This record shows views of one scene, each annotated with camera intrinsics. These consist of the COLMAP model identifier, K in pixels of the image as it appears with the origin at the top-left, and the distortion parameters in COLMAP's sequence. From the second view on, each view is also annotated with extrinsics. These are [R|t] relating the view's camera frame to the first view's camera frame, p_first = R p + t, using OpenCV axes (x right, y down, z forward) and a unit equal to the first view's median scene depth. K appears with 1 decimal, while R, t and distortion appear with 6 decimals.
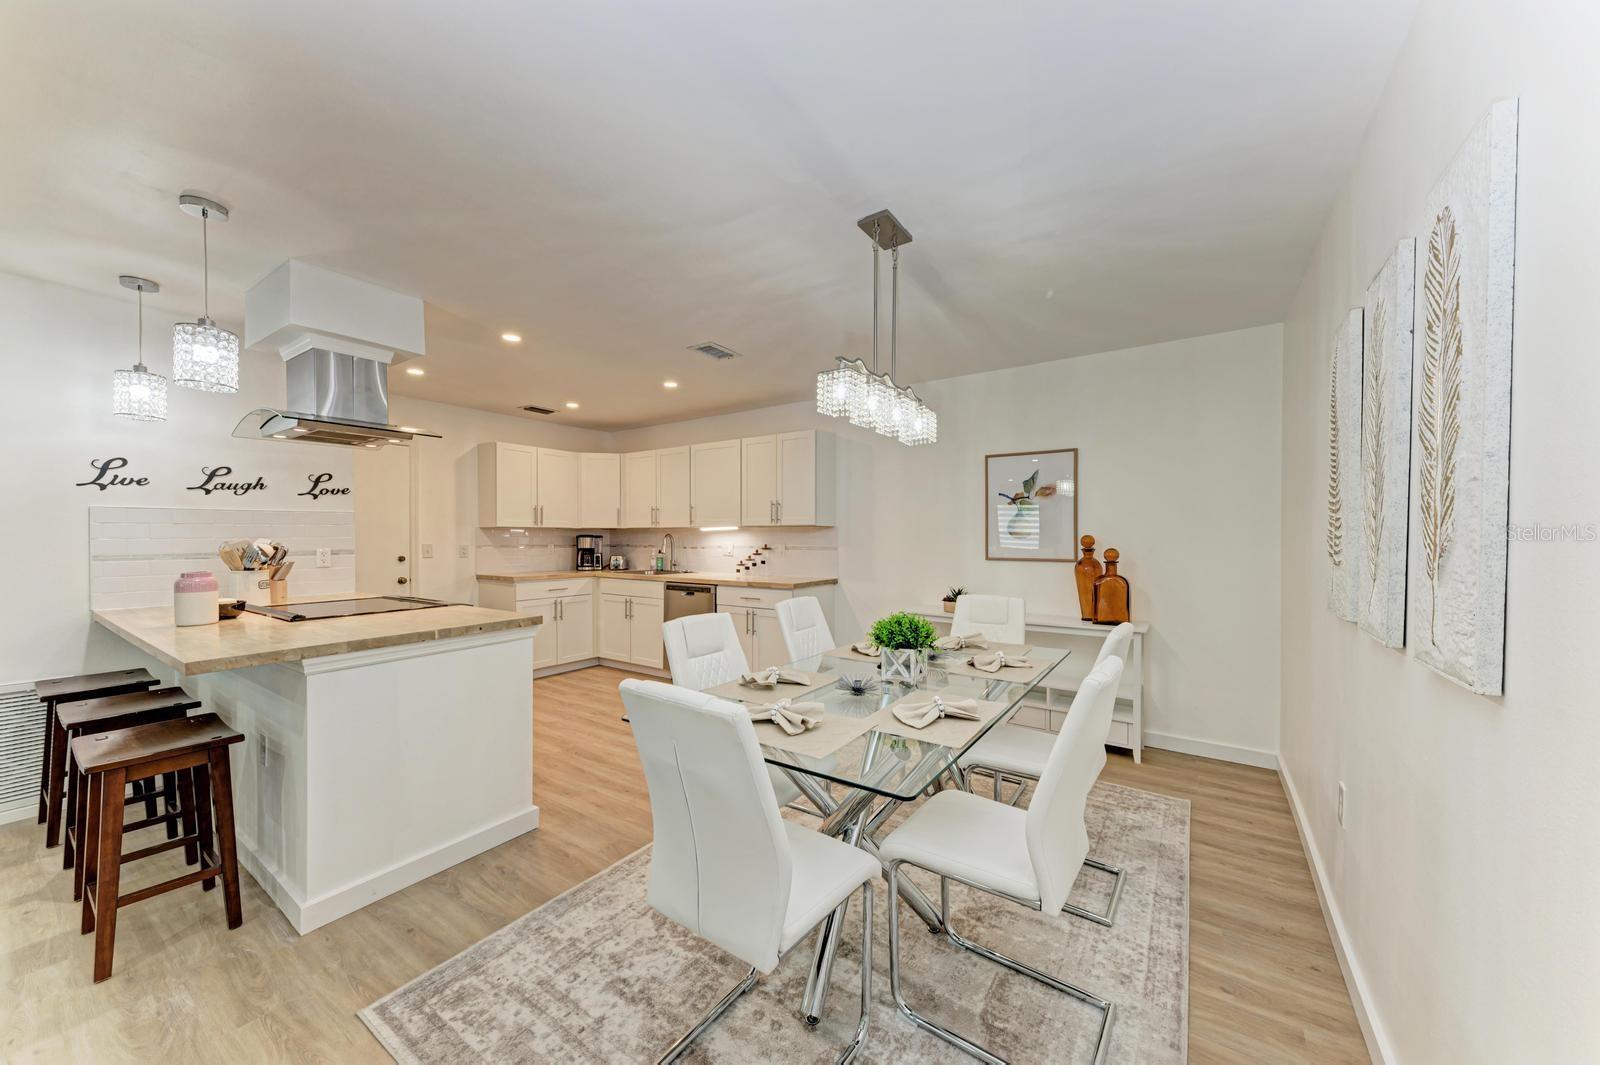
lens RADIAL K [[570.1, 0, 804.1], [0, 570.1, 542.7], [0, 0, 1]] dist [-0.000351, -0.000141]
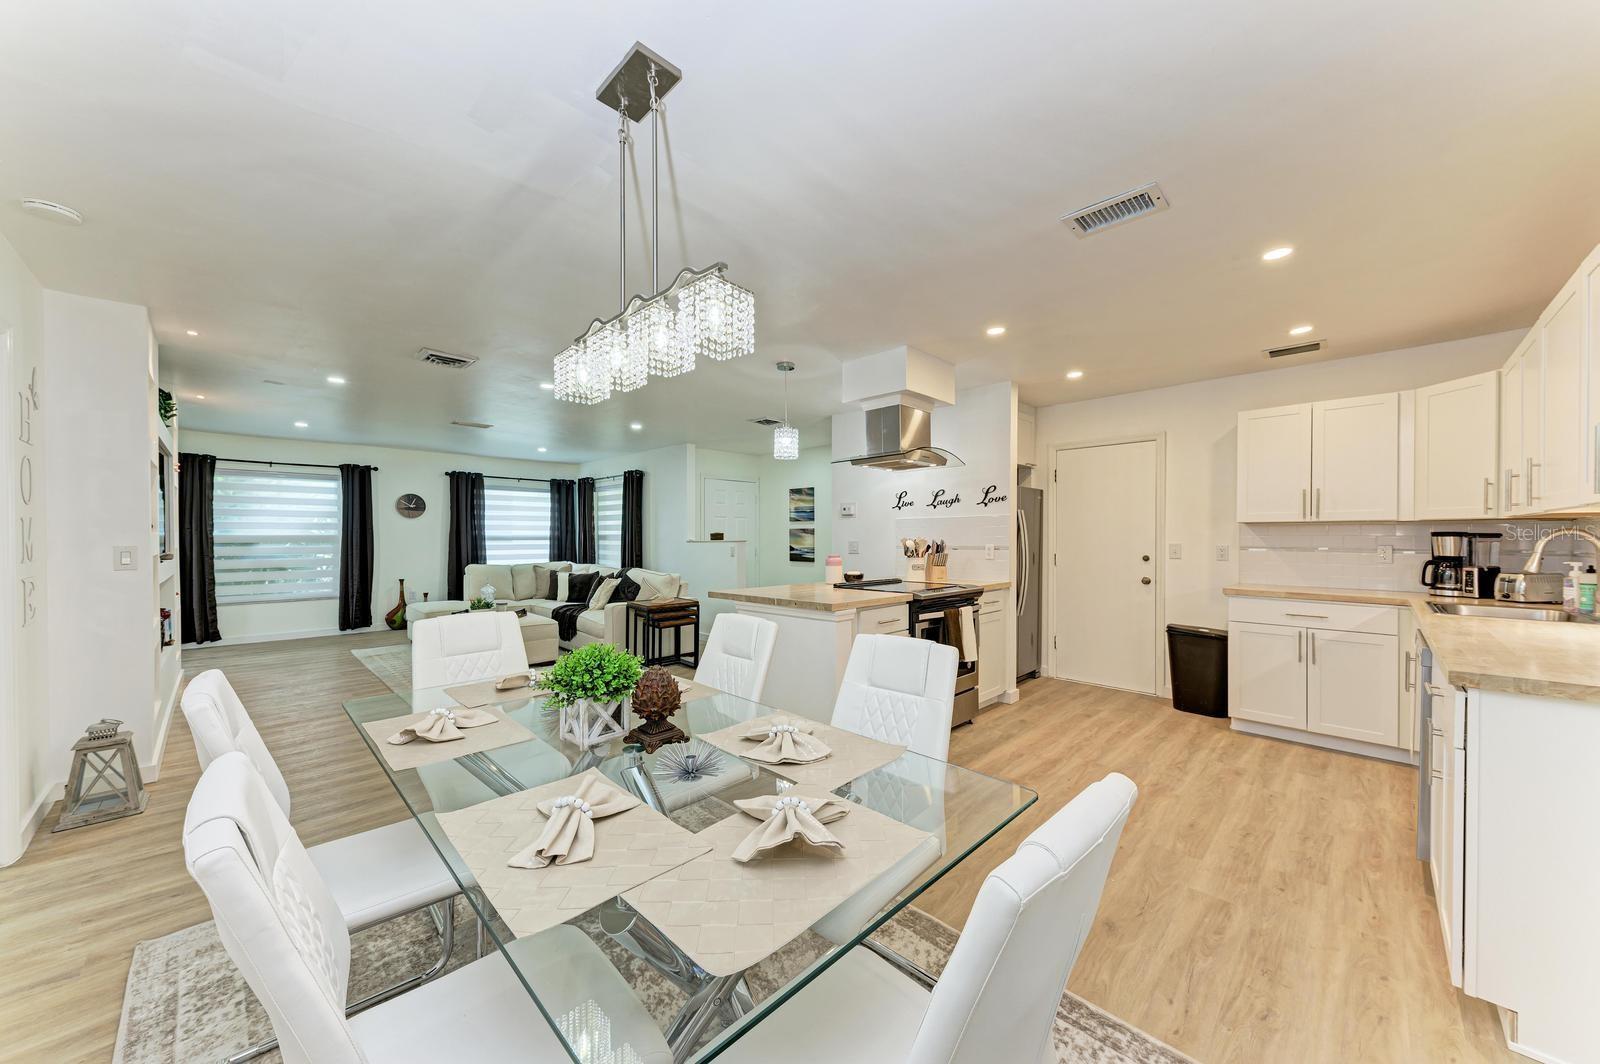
lens RADIAL K [[570.1, 0, 804.1], [0, 570.1, 542.2], [0, 0, 1]] dist [-0.000351, -0.000141]
pose [[-0.201576, 0.011290, -0.979408, 0.377063], [-0.009410, 0.999865, 0.013463, -0.006859], [0.979428, 0.011930, -0.201443, 0.652210]]
